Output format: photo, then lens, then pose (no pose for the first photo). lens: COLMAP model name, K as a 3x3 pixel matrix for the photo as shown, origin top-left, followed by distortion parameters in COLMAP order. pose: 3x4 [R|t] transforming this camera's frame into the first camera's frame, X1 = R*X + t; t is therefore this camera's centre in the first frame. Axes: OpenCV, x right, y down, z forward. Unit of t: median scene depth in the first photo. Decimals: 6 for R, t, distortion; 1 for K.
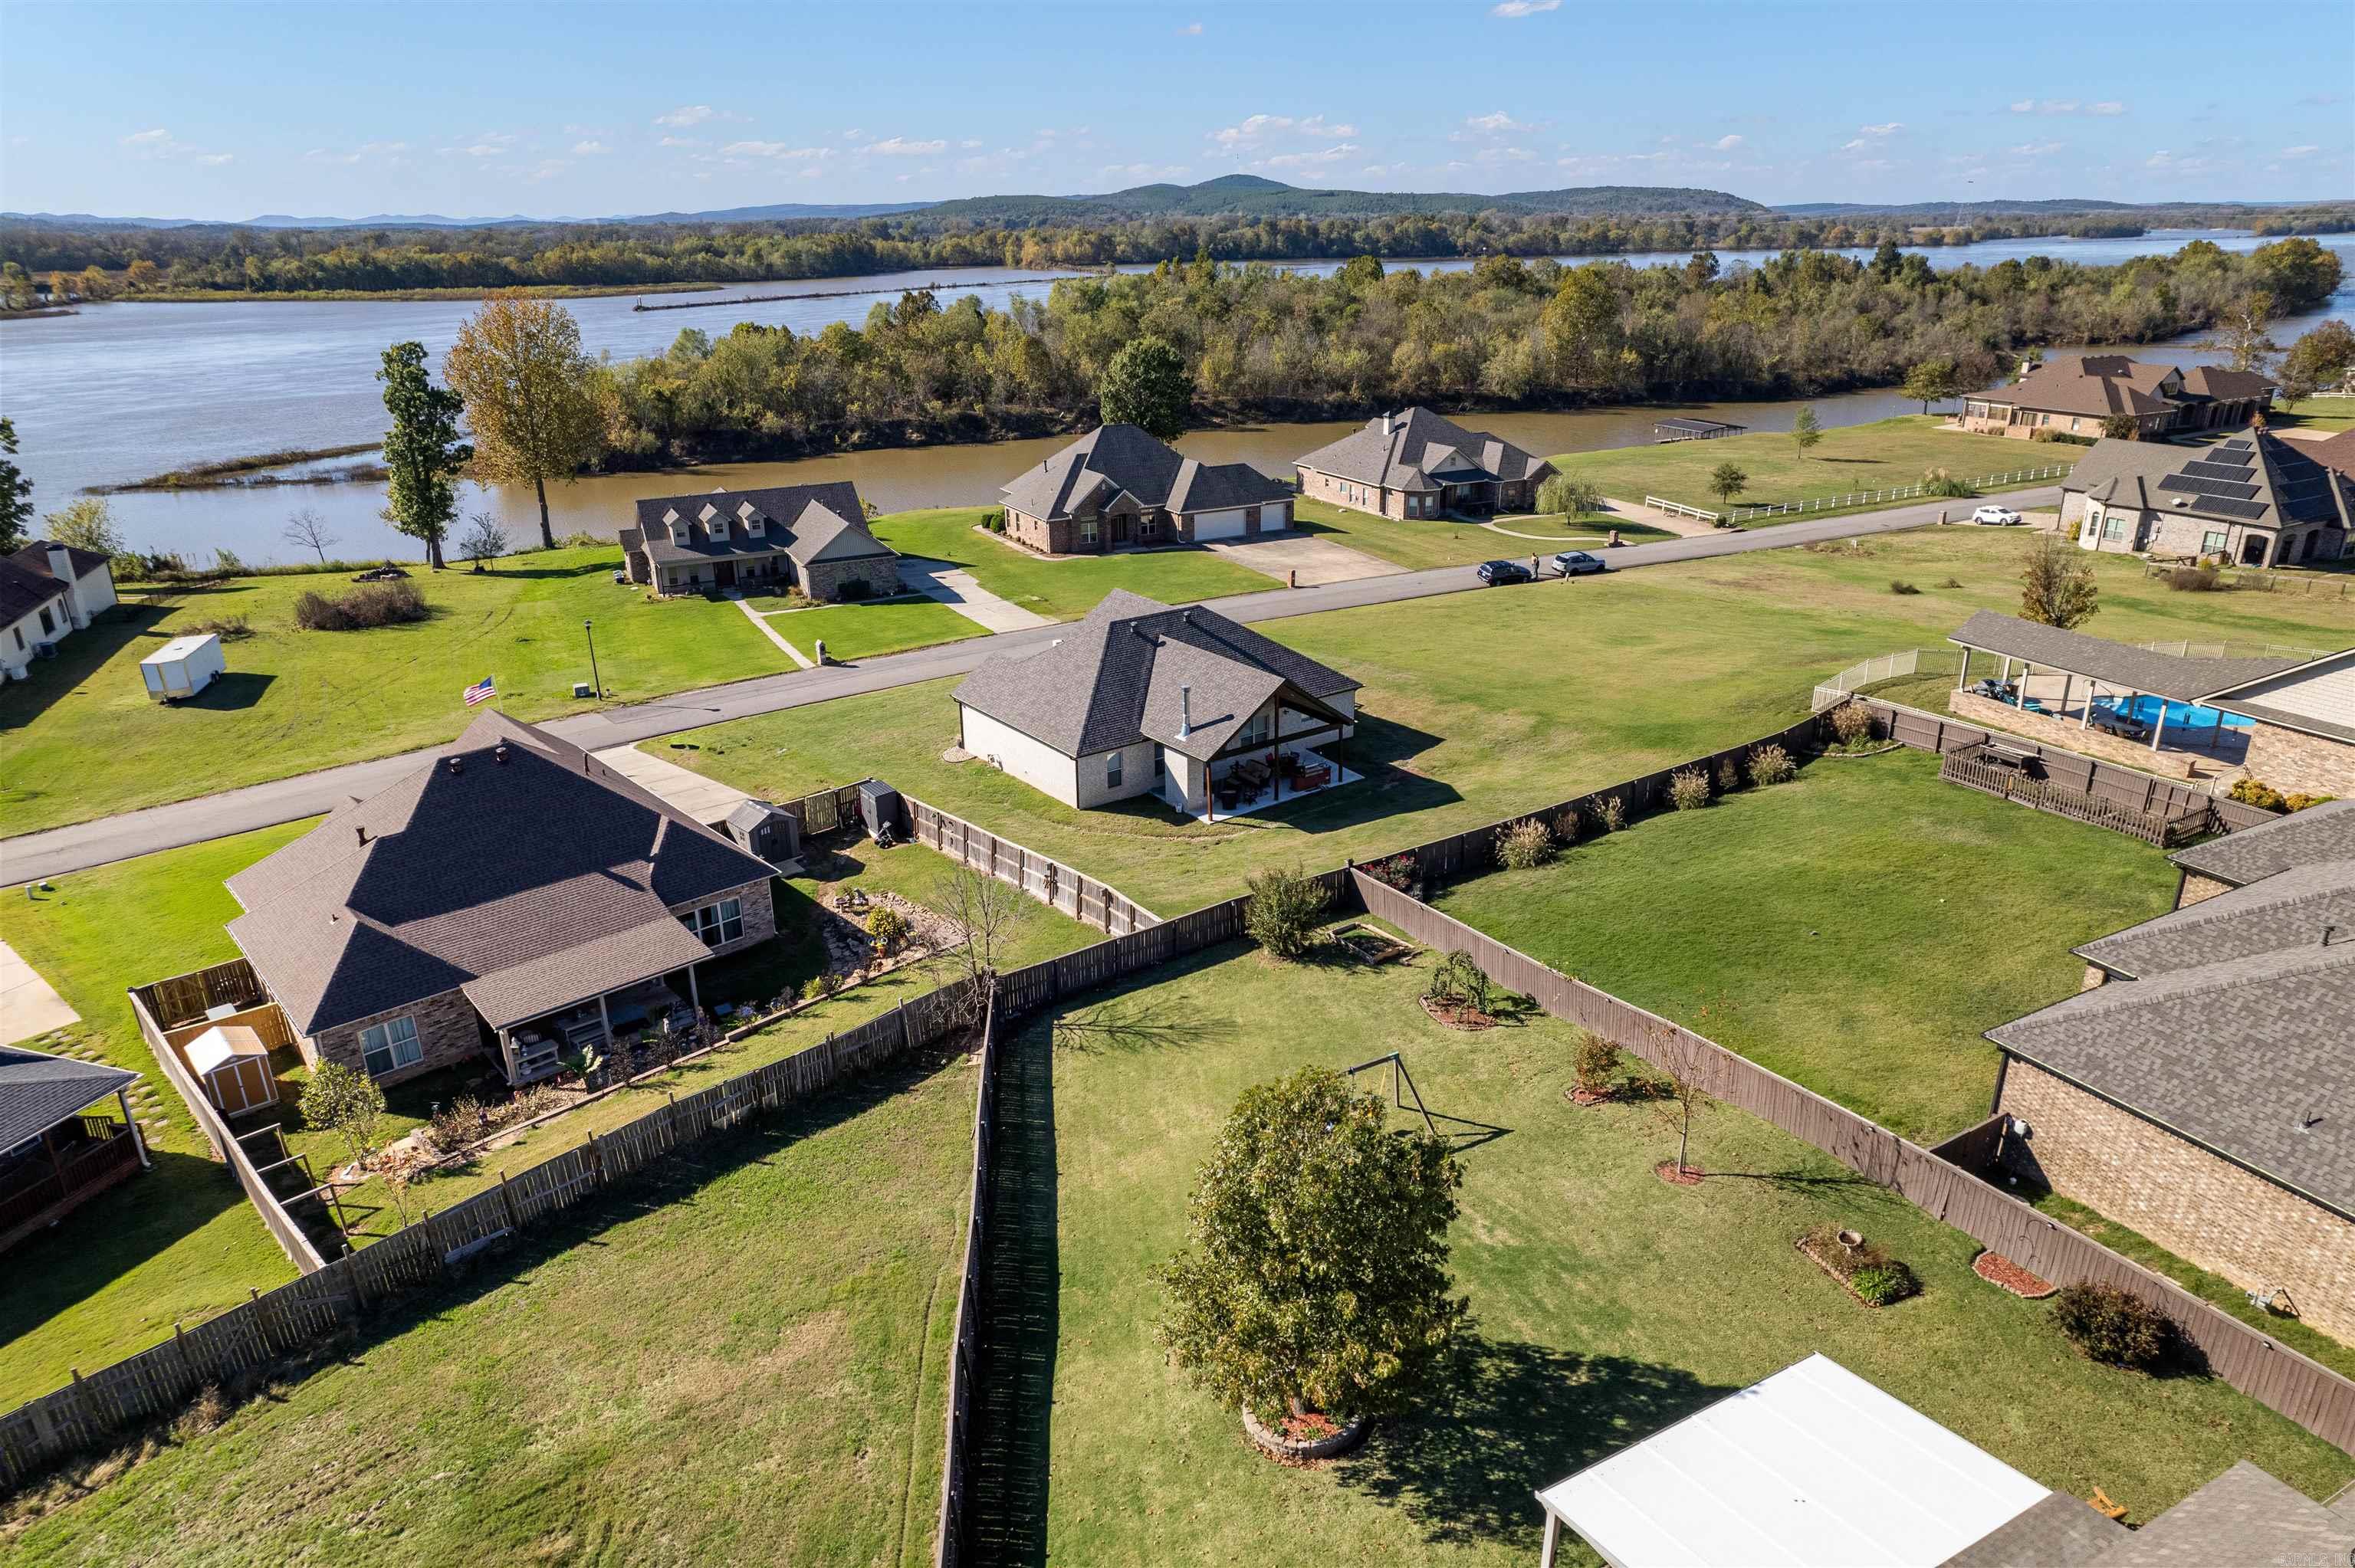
lens RADIAL K [[1495.2, 0, 1179.4], [0, 1495.2, 788.1], [0, 0, 1]] dist [-0.032626, 0.015302]
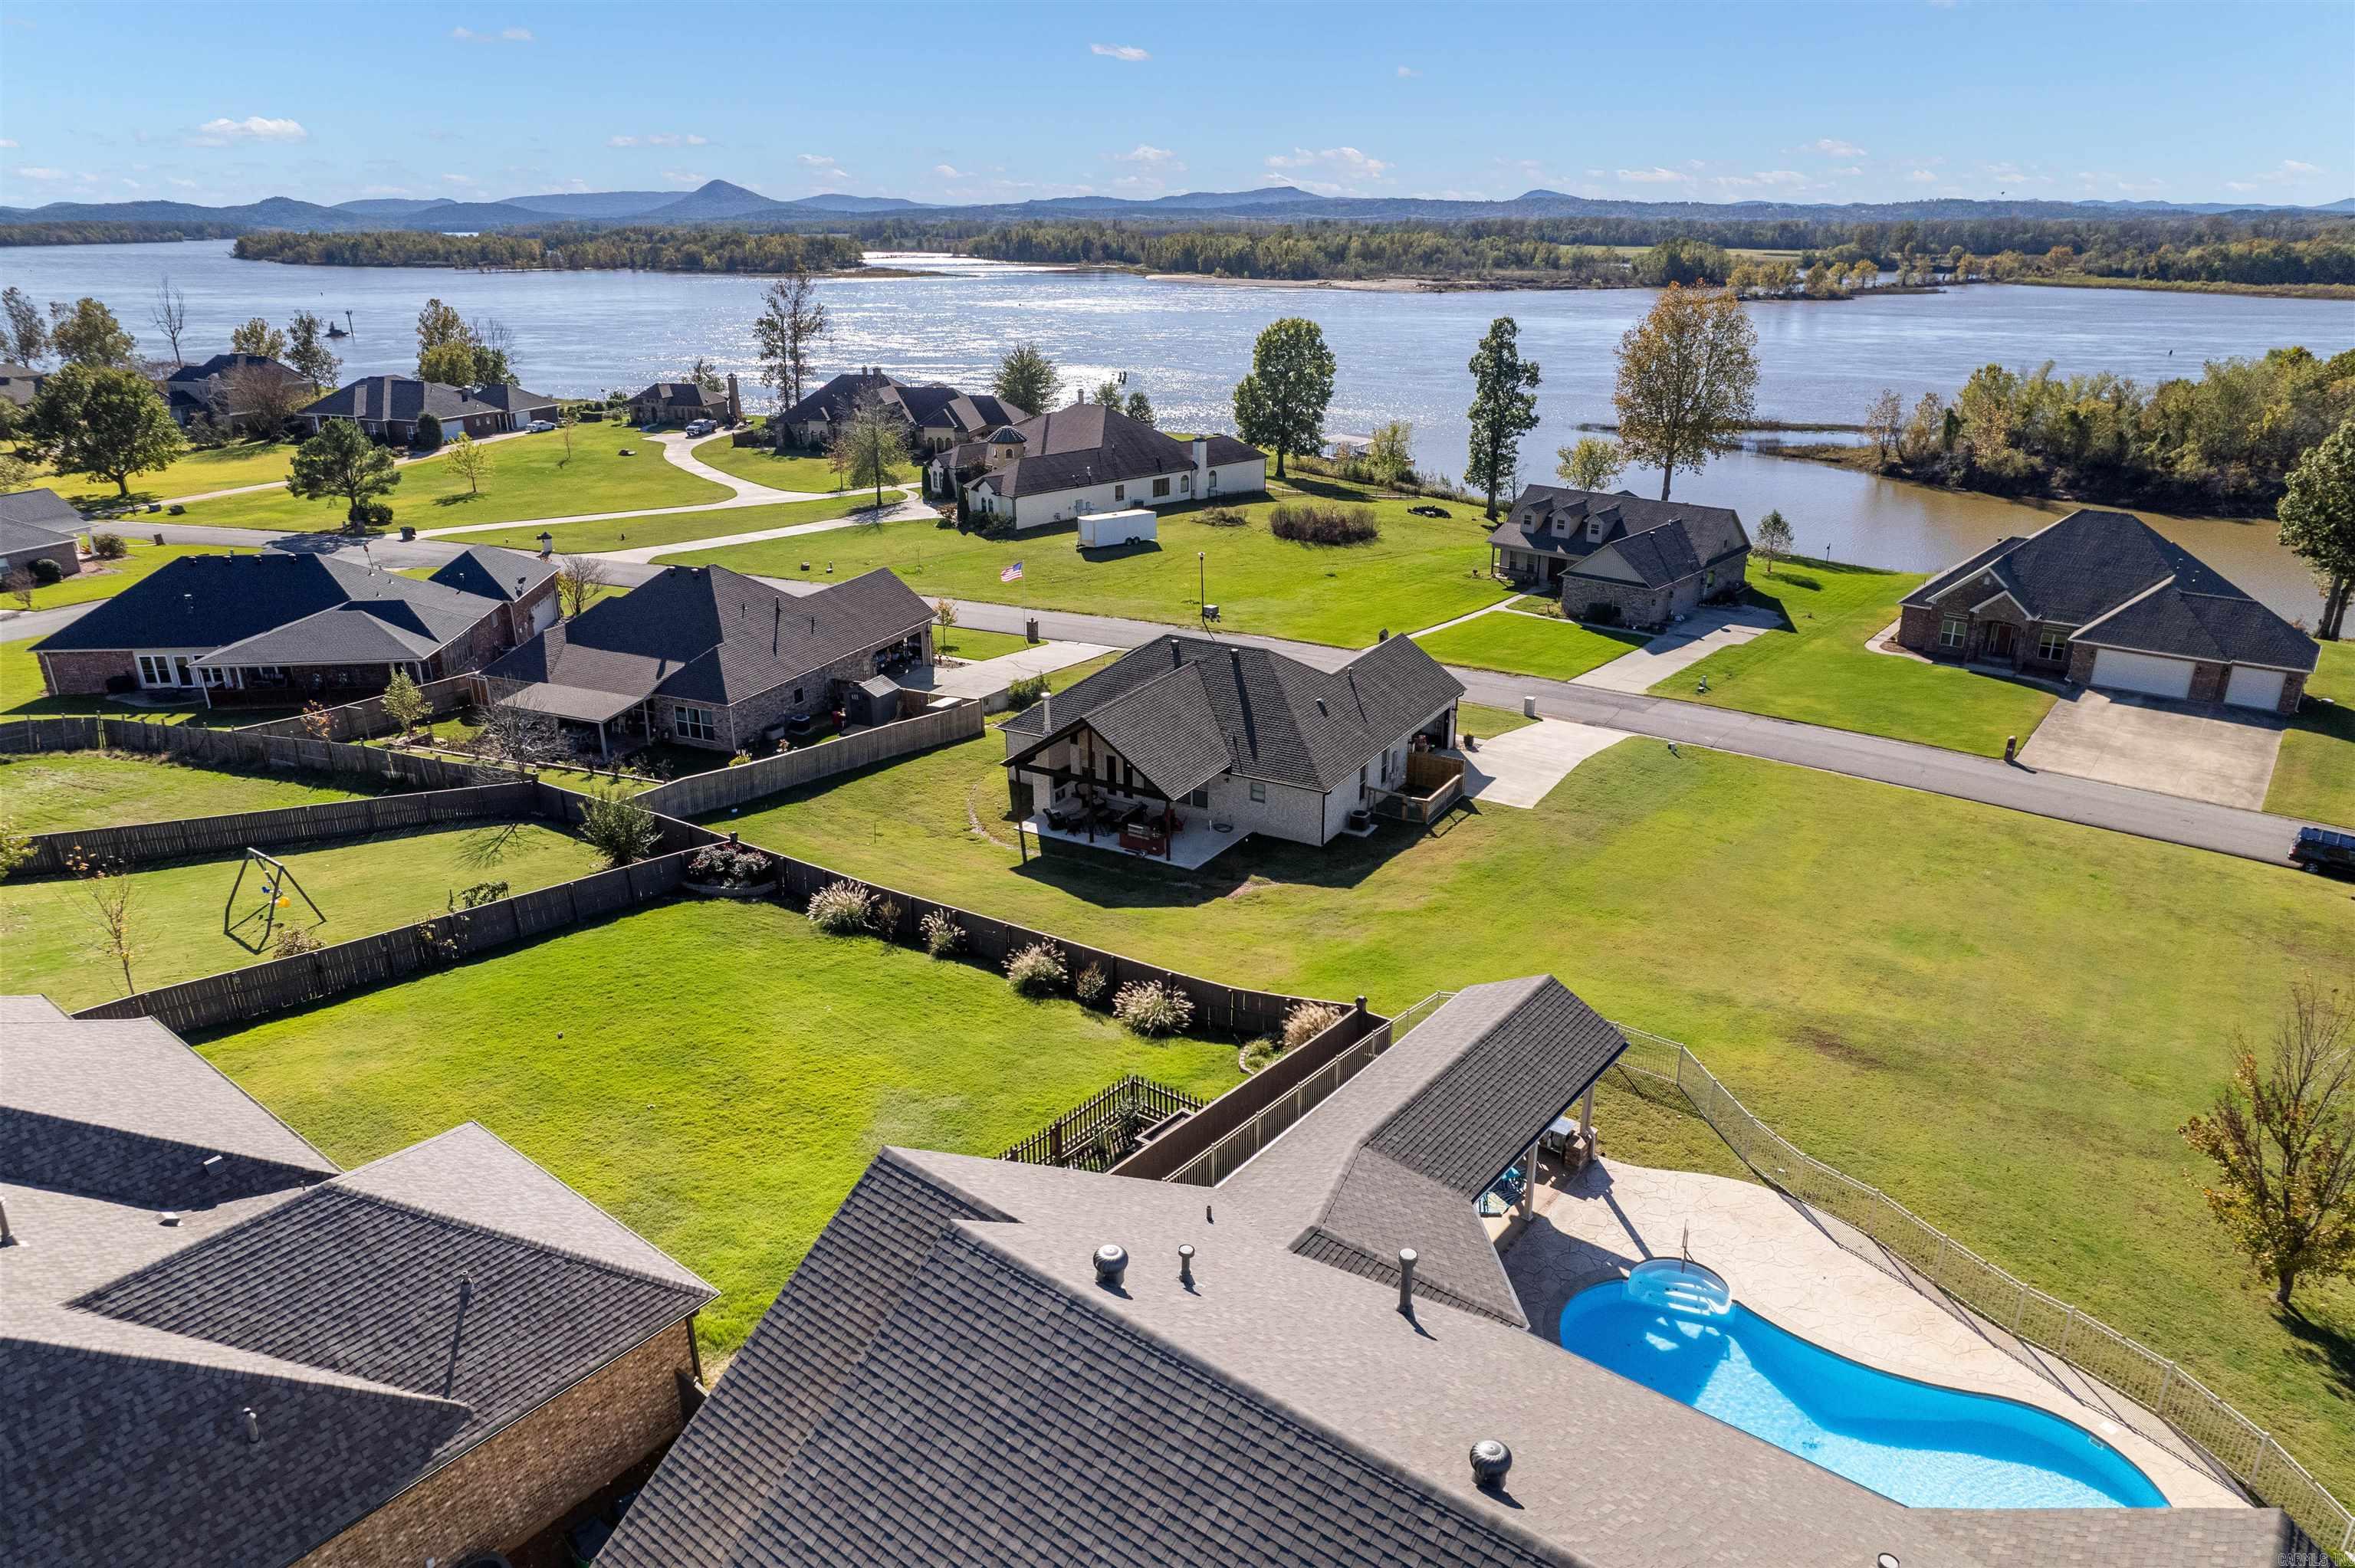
lens RADIAL K [[1495.2, 0, 1161.3], [0, 1495.2, 807.4], [0, 0, 1]] dist [-0.032626, 0.015302]
pose [[0.356453, 0.337084, -0.871387, 0.847834], [-0.318985, 0.920517, 0.225604, -0.226543], [0.878174, 0.197542, 0.435646, 0.591885]]
